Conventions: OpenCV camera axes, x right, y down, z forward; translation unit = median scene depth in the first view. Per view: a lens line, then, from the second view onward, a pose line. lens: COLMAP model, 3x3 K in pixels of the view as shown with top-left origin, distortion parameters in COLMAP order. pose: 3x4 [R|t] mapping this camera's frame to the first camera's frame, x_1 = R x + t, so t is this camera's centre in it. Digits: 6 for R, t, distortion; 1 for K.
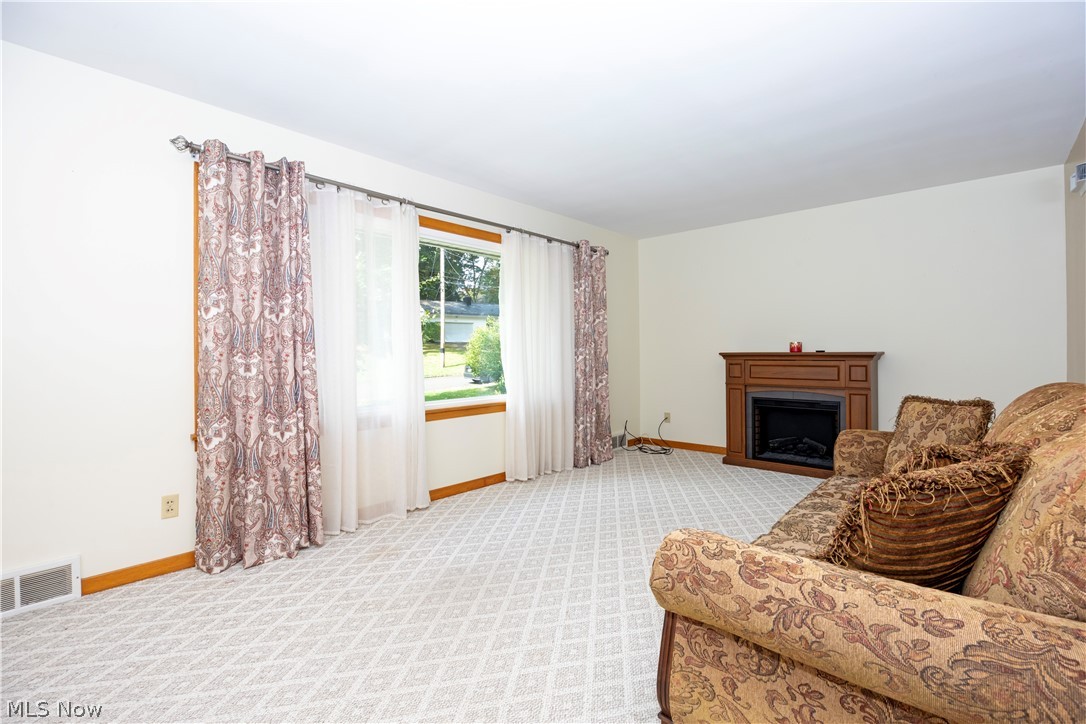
lens RADIAL K [[484.6, 0, 549.9], [0, 484.6, 362.6], [0, 0, 1]] dist [-0.010672, 0.000052]
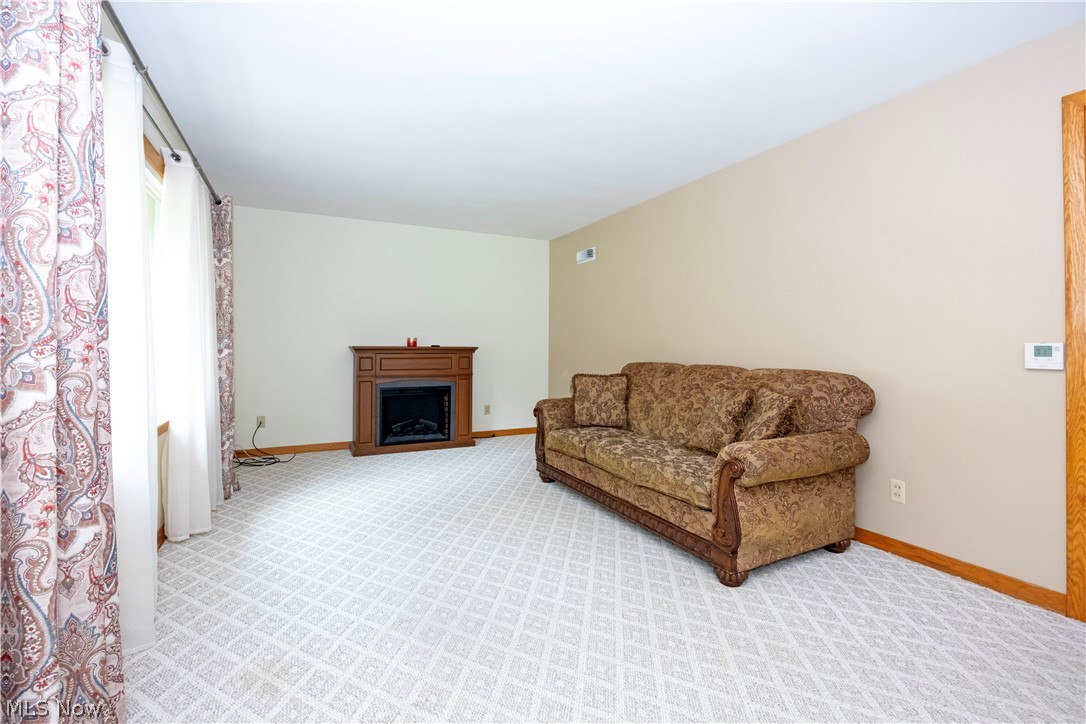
lens RADIAL K [[484.6, 0, 550.0], [0, 484.6, 353.2], [0, 0, 1]] dist [-0.010672, 0.000052]
pose [[0.362890, -0.005492, 0.931816, -0.470717], [0.012674, 0.999919, 0.000958, -0.002368], [-0.931746, 0.011462, 0.362930, 0.277888]]
